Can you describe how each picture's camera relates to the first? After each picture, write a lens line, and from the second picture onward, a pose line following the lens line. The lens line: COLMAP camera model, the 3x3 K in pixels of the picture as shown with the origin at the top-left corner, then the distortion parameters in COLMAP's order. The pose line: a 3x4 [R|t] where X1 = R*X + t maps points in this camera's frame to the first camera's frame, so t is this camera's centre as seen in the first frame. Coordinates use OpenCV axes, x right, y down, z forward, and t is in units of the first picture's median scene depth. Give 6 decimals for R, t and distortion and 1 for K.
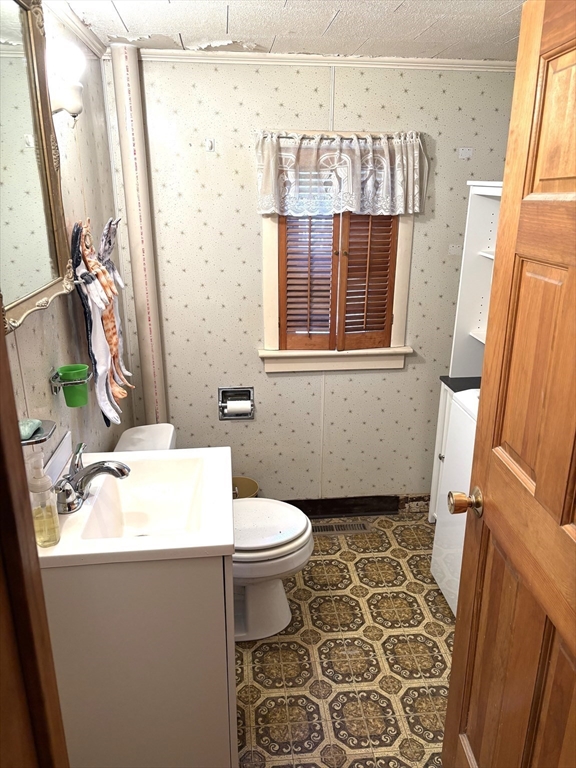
lens RADIAL K [[574.7, 0, 288.4], [0, 574.7, 384.1], [0, 0, 1]] dist [0.037113, -0.043155]
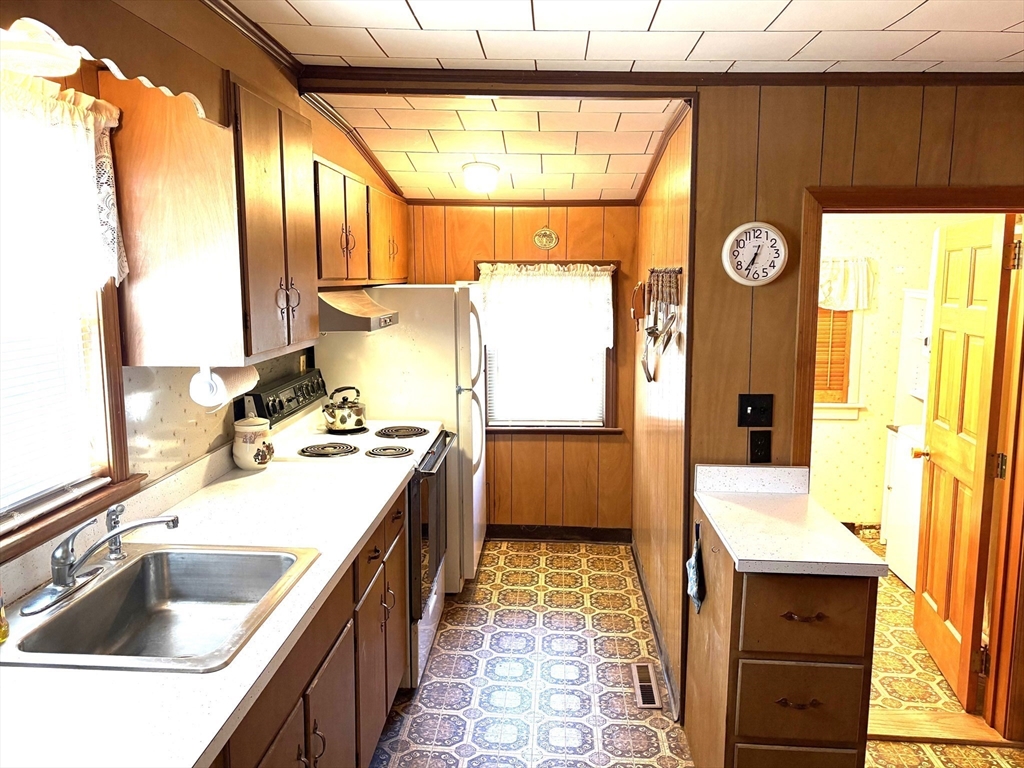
lens RADIAL K [[766.3, 0, 516.4], [0, 766.3, 379.8], [0, 0, 1]] dist [0.037113, -0.043155]
pose [[0.990543, 0.015327, -0.136342, -0.363187], [-0.040848, 0.981620, -0.186422, 0.262846], [0.130978, 0.190228, 0.972963, -0.920677]]
